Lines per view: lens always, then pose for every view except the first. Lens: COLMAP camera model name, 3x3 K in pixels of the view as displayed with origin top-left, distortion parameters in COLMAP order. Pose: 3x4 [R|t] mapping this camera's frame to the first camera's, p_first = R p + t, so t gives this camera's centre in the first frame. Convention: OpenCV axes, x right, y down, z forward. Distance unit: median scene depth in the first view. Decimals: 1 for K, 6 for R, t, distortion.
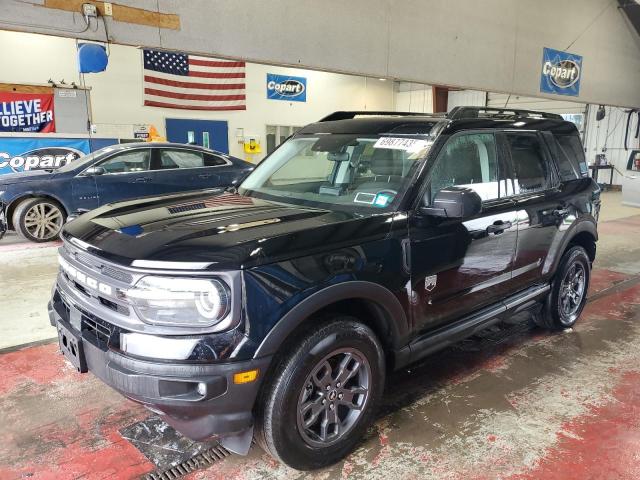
lens RADIAL K [[511.4, 0, 334.3], [0, 511.4, 261.1], [0, 0, 1]] dist [0.014132, 0.006641]
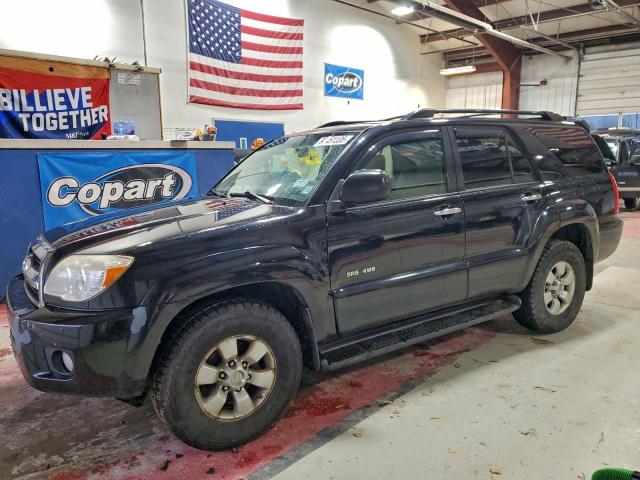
lens RADIAL K [[518.7, 0, 320.0], [0, 518.7, 240.0], [0, 0, 1]] dist [-0.001597, 0.084603]
pose [[0.993188, -0.034483, 0.111306, -0.367590], [0.040426, 0.997850, -0.051587, -0.087830], [-0.109288, 0.055736, 0.992446, 0.357403]]
